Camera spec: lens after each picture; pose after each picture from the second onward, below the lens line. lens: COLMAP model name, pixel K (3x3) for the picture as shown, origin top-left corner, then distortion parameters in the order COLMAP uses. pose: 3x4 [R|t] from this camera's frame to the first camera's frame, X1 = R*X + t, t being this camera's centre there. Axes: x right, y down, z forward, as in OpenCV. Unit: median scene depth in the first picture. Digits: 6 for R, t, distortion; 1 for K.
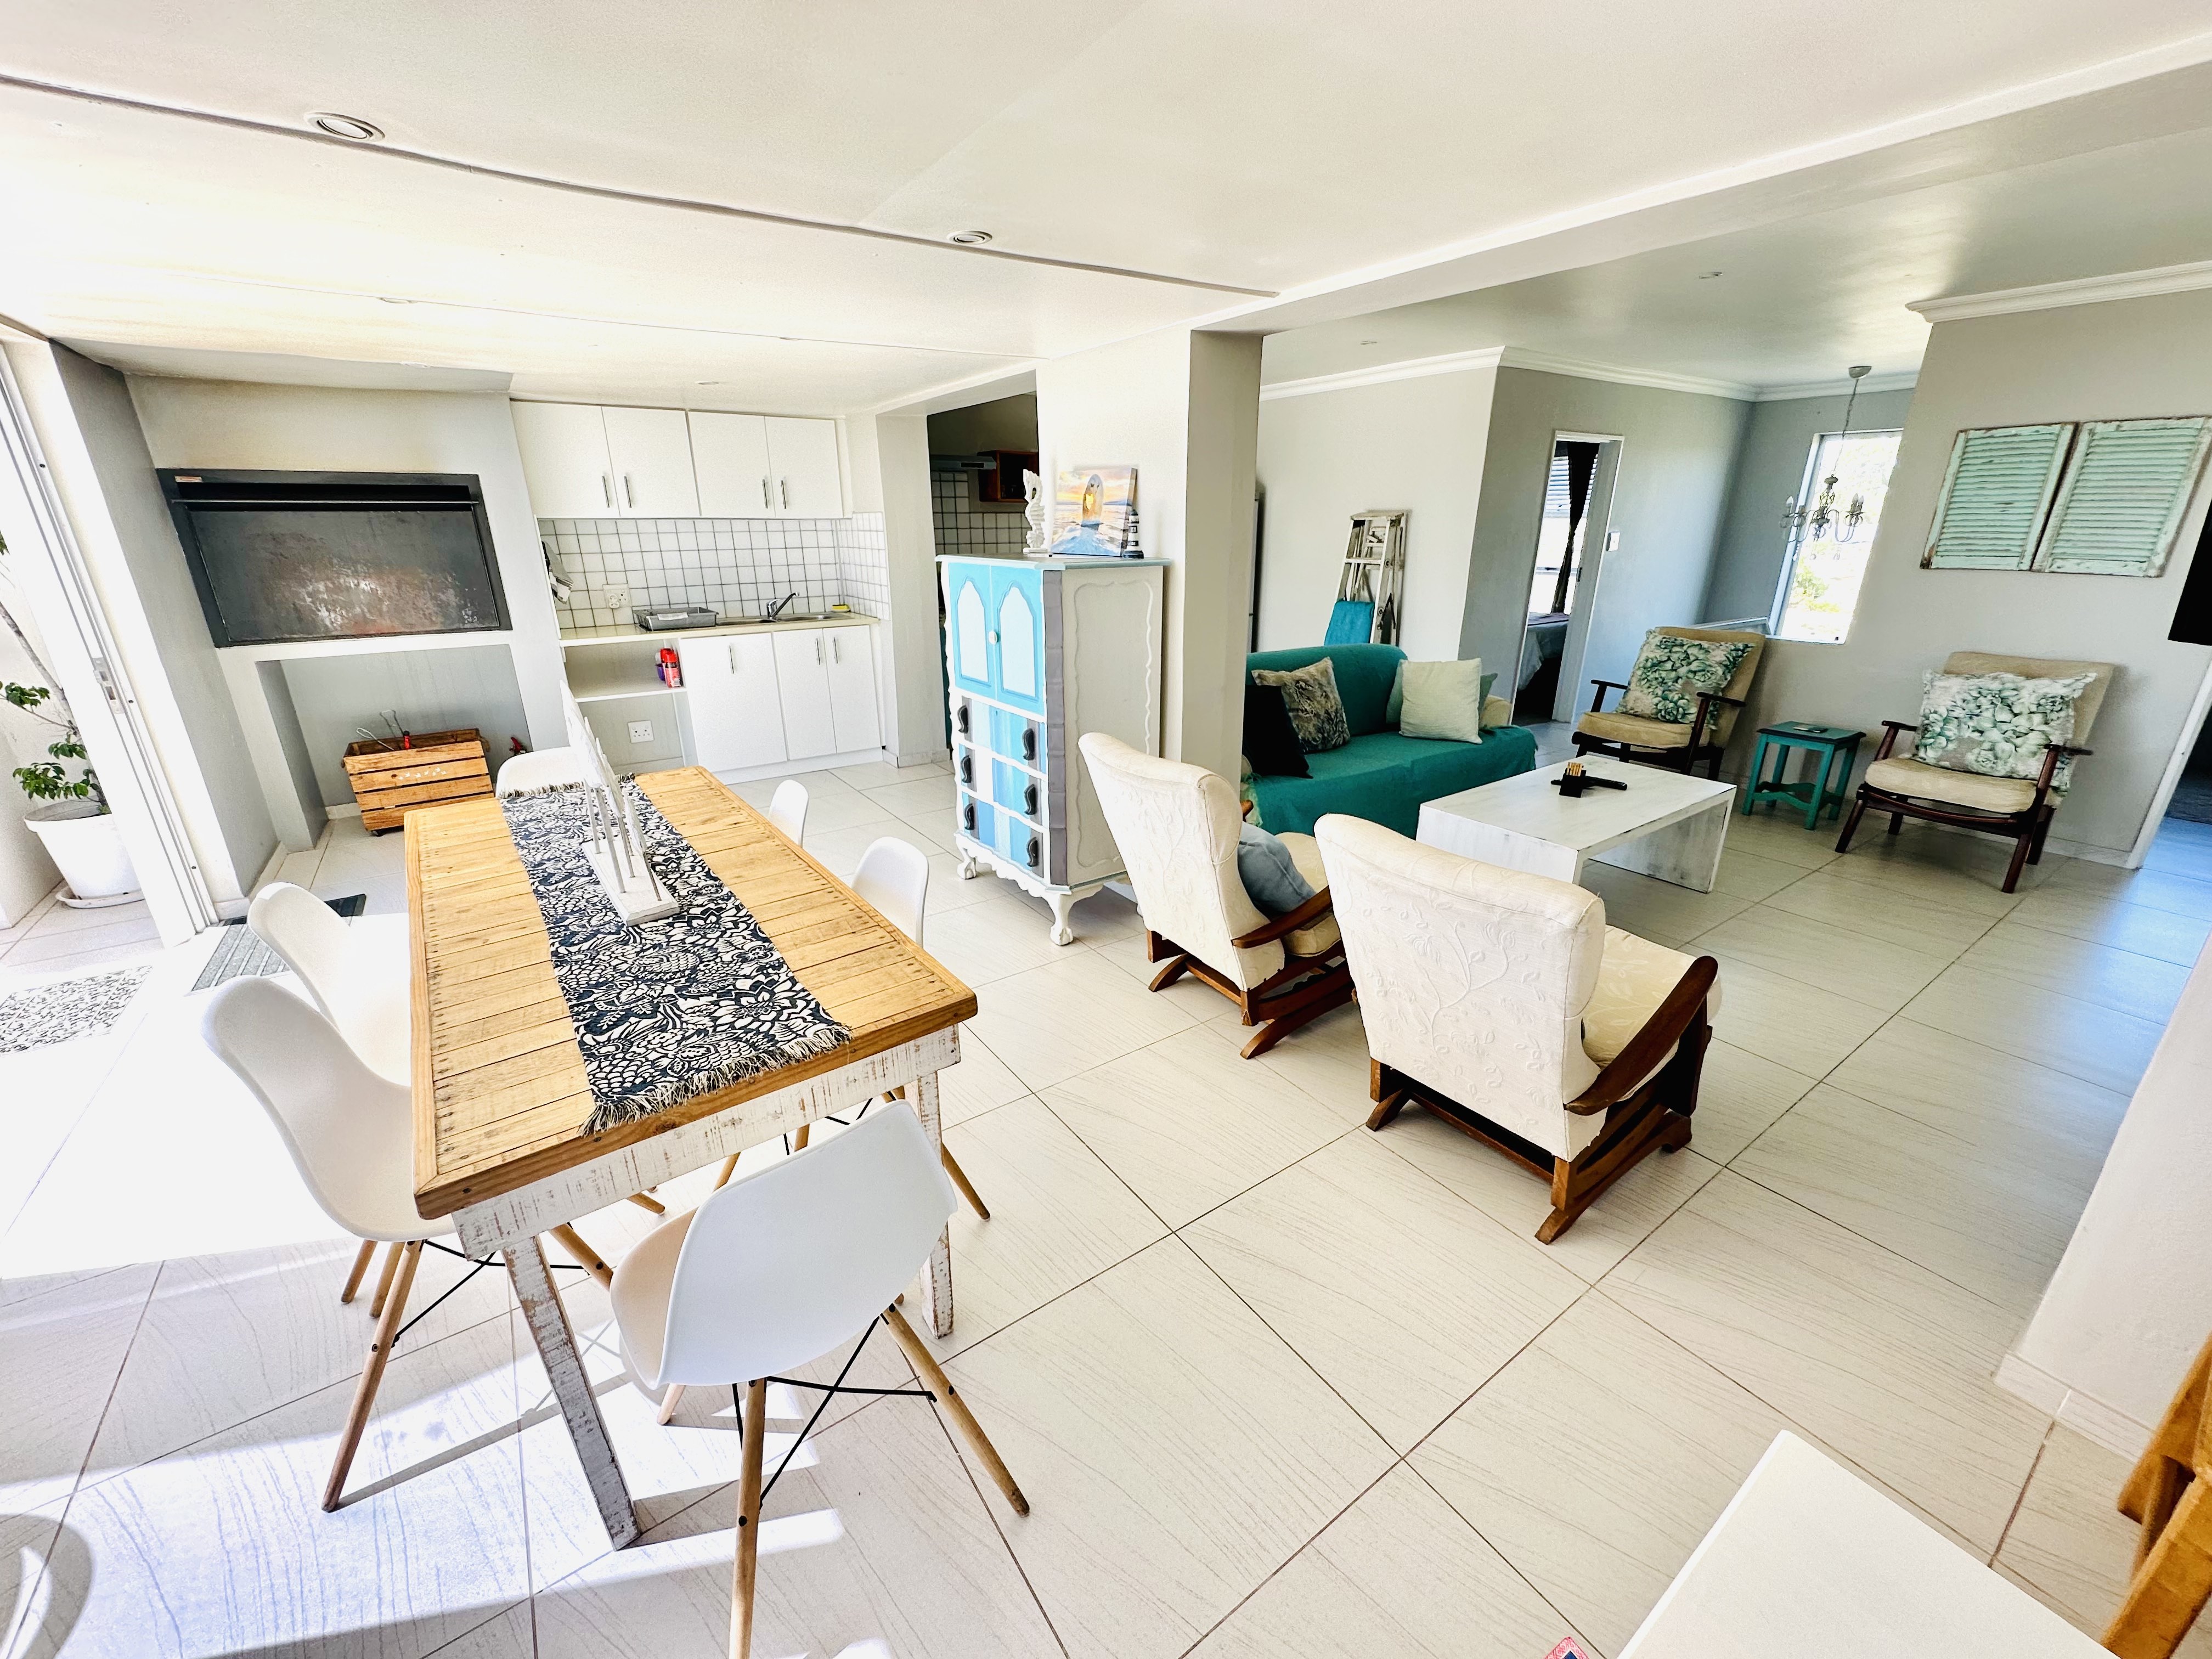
lens RADIAL K [[885.5, 0, 1106.0], [0, 885.5, 829.5], [0, 0, 1]] dist [-0.002975, 0.000181]
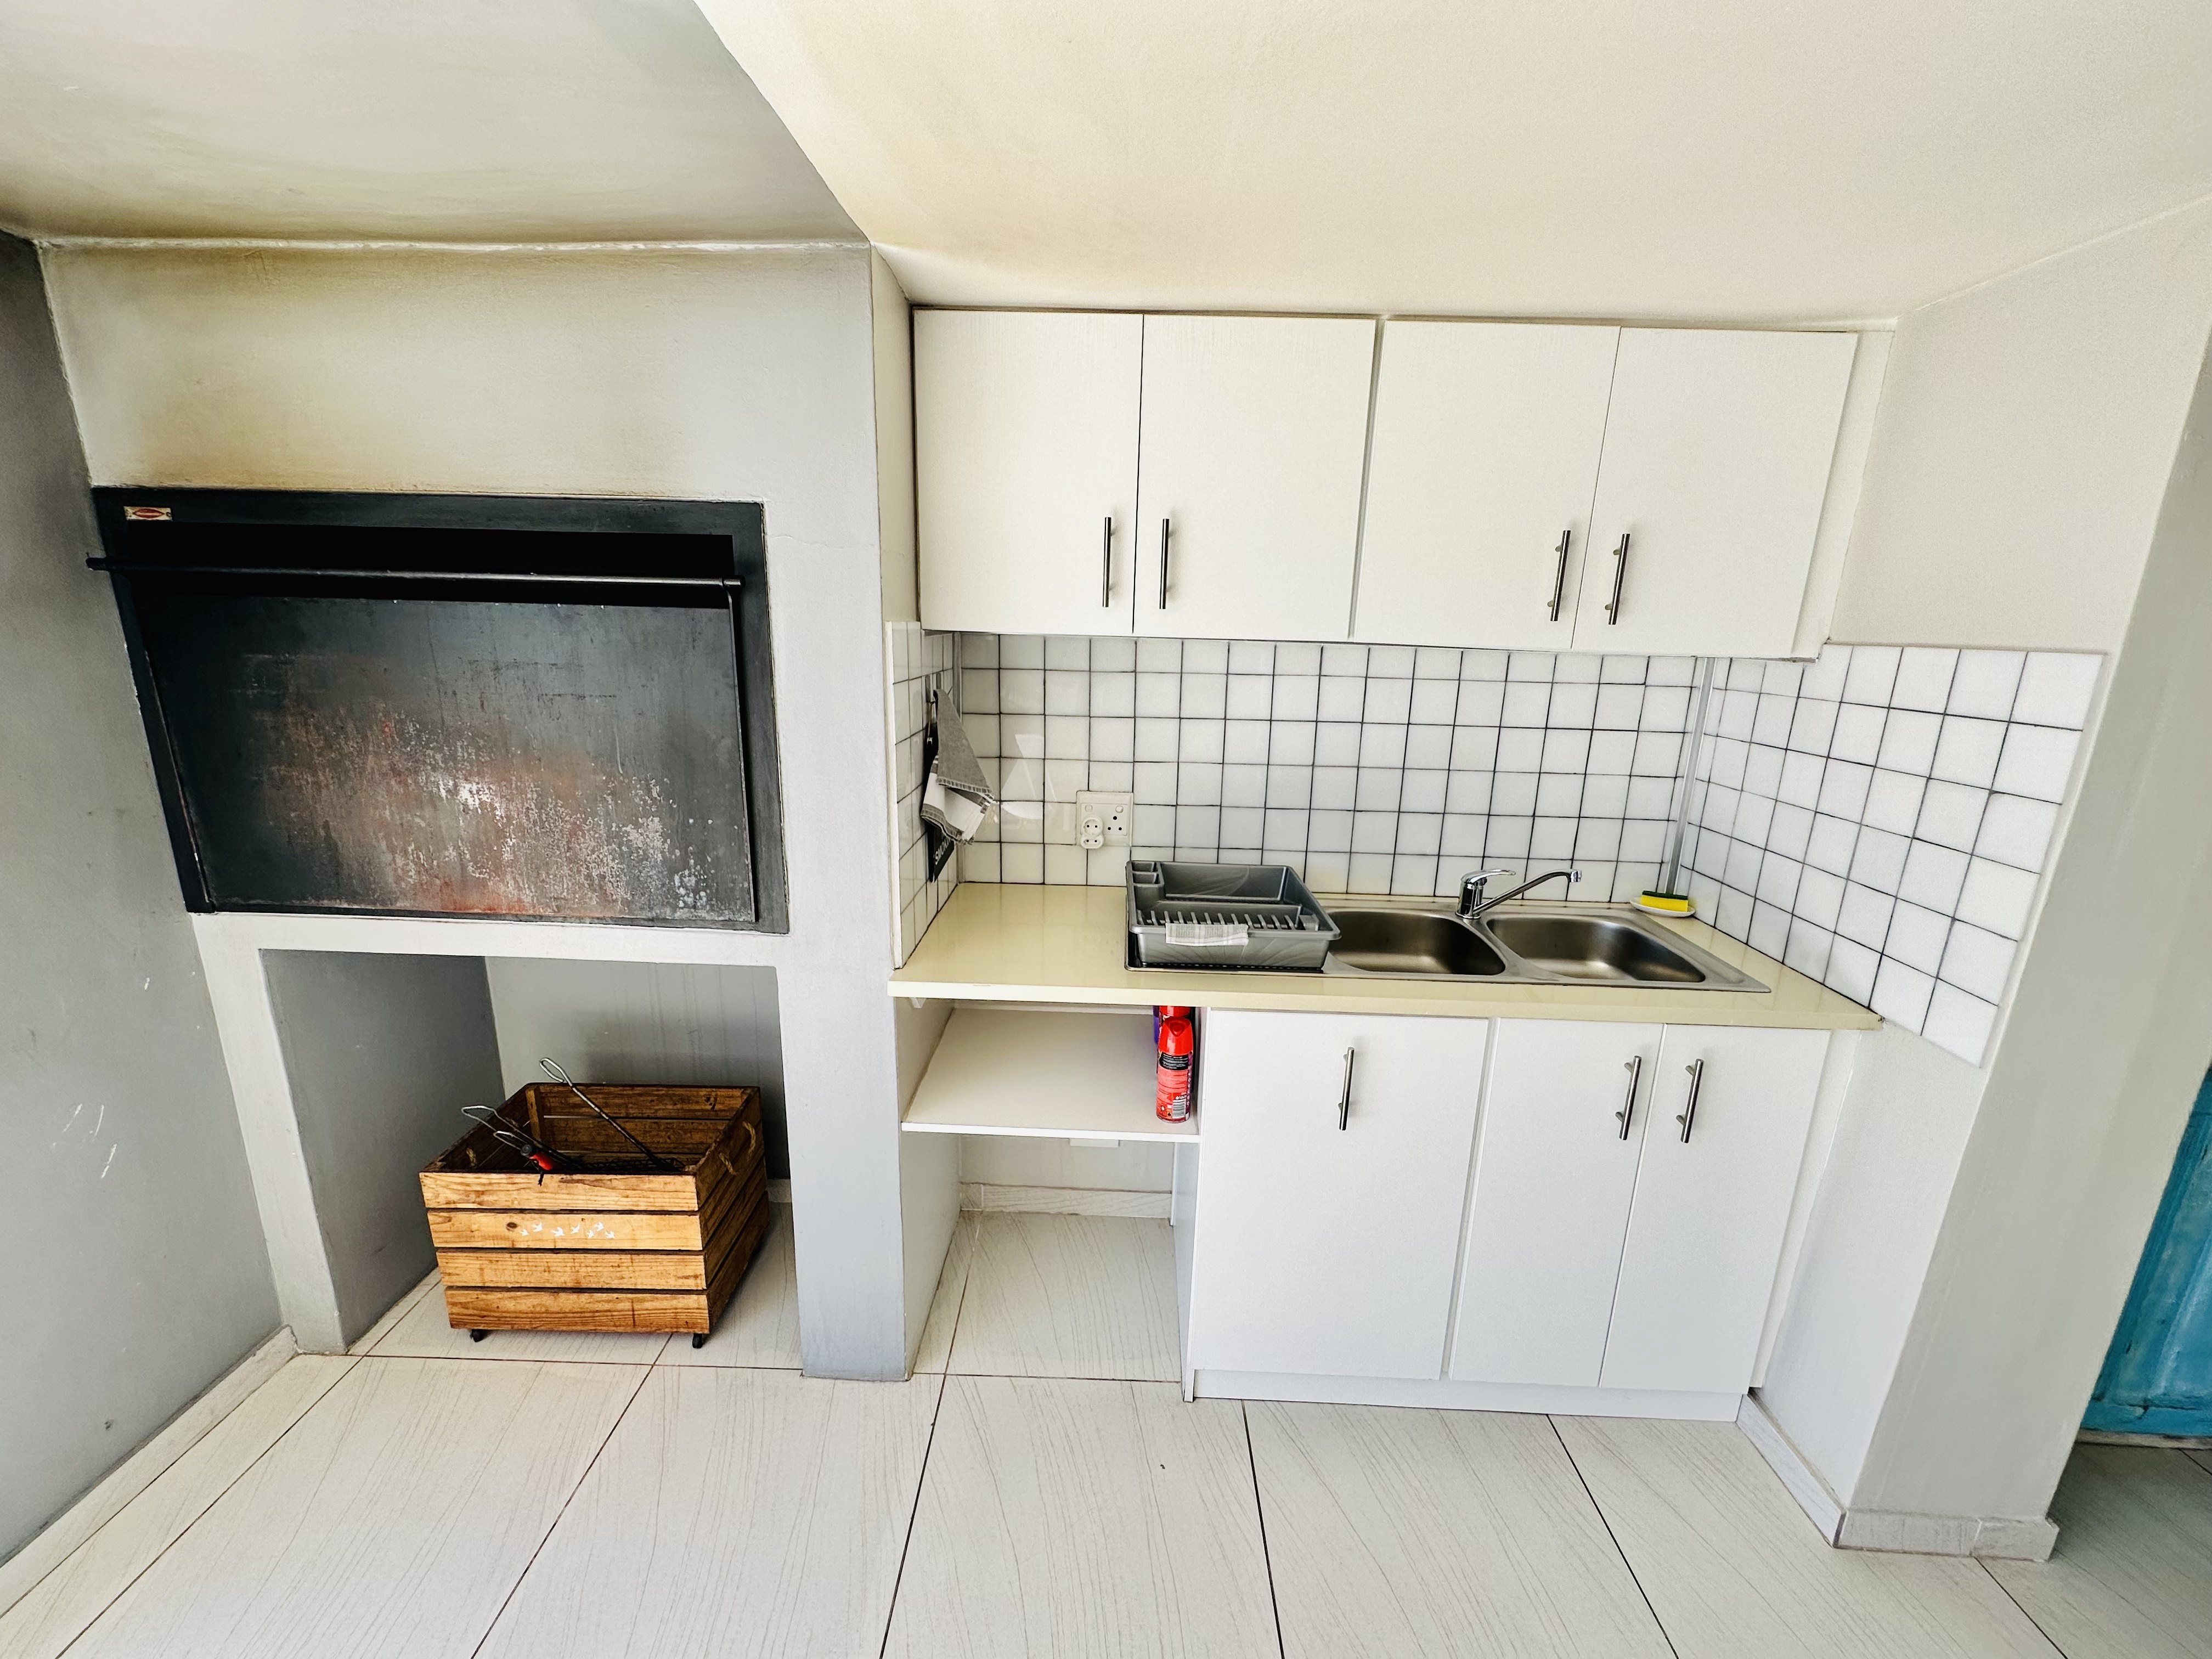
lens RADIAL K [[885.5, 0, 1106.0], [0, 885.5, 829.5], [0, 0, 1]] dist [-0.002975, 0.000181]
pose [[0.813689, 0.162698, -0.558068, -0.375065], [-0.220996, 0.974530, -0.038109, -0.281180], [0.537653, 0.154339, 0.828920, 0.767053]]
